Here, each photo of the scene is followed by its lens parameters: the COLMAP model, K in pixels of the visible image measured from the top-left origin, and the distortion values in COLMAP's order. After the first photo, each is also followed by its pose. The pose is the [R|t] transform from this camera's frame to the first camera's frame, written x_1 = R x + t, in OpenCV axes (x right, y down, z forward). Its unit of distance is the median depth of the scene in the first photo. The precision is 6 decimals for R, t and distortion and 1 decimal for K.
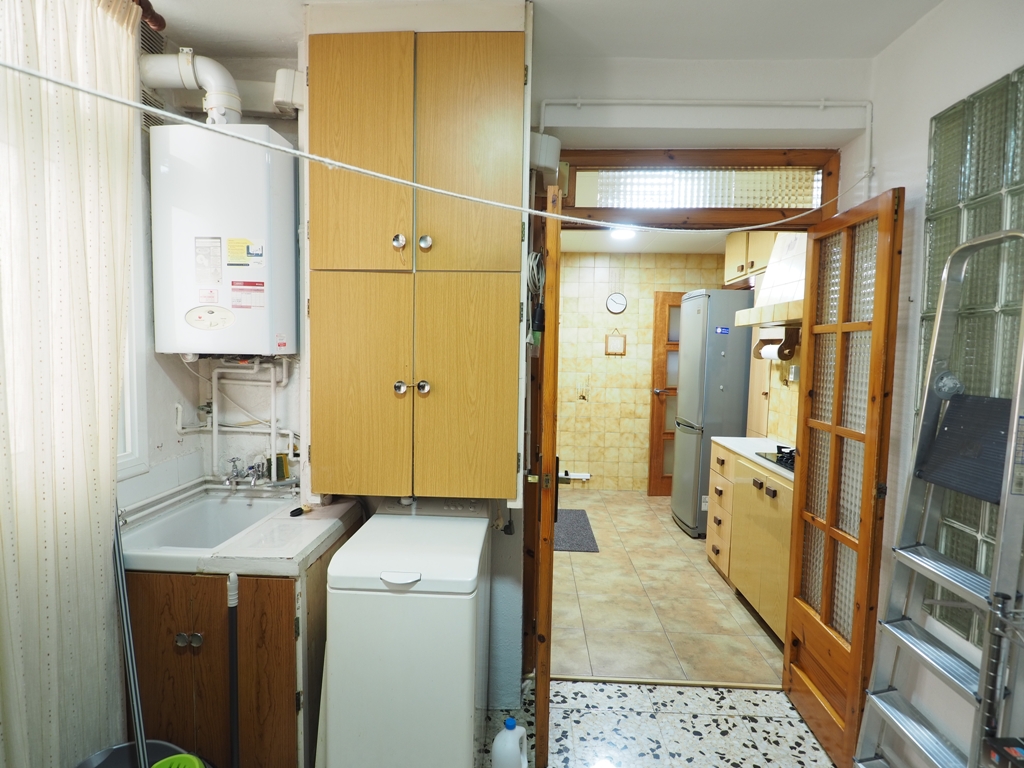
lens RADIAL K [[550.2, 0, 509.2], [0, 550.2, 386.6], [0, 0, 1]] dist [-0.008536, -0.003630]
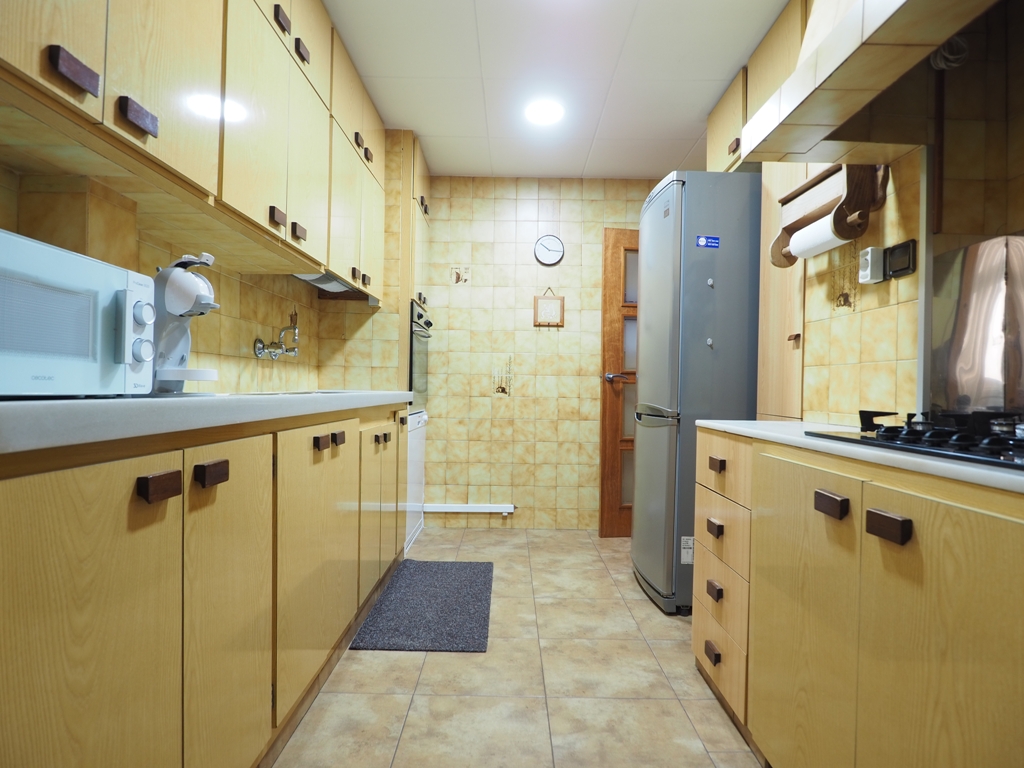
lens RADIAL K [[550.2, 0, 510.4], [0, 550.2, 385.3], [0, 0, 1]] dist [-0.008536, -0.003630]
pose [[0.999041, -0.002325, 0.043723, 0.122742], [0.005507, 0.997332, -0.072787, 0.067821], [-0.043437, 0.072958, 0.996389, 0.351640]]
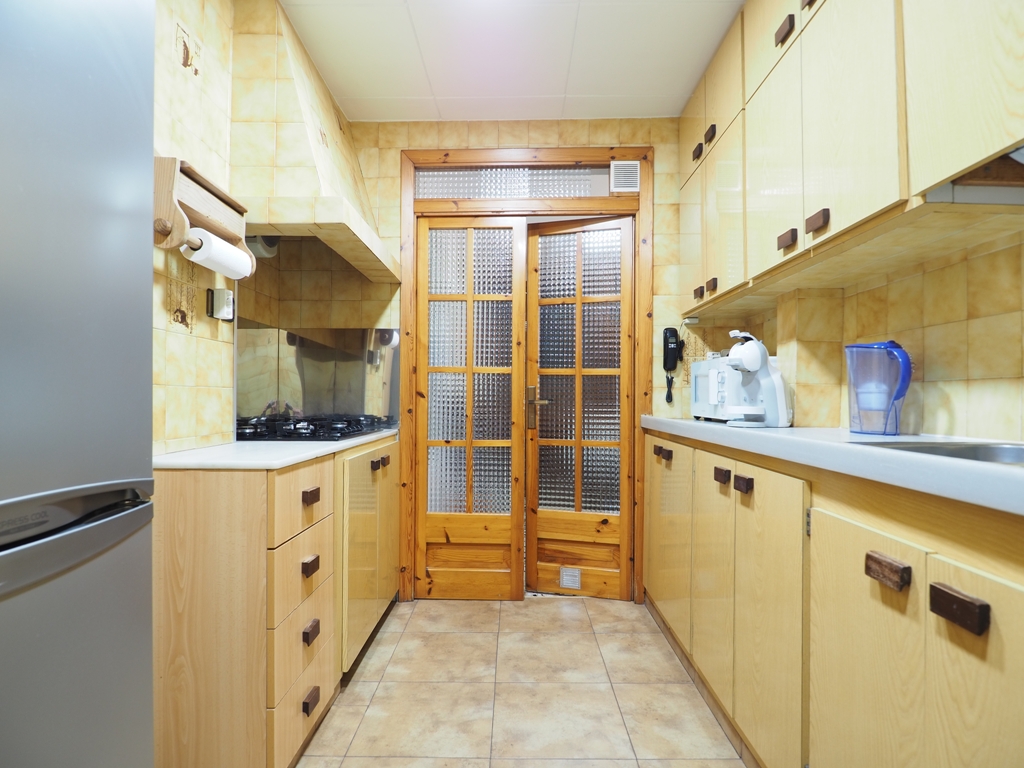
lens RADIAL K [[550.2, 0, 513.5], [0, 550.2, 388.8], [0, 0, 1]] dist [-0.008536, -0.003630]
pose [[-0.998985, -0.022159, -0.039216, 0.161029], [-0.024161, 0.998388, 0.051358, 0.014820], [0.038015, 0.052254, -0.997910, 0.972356]]
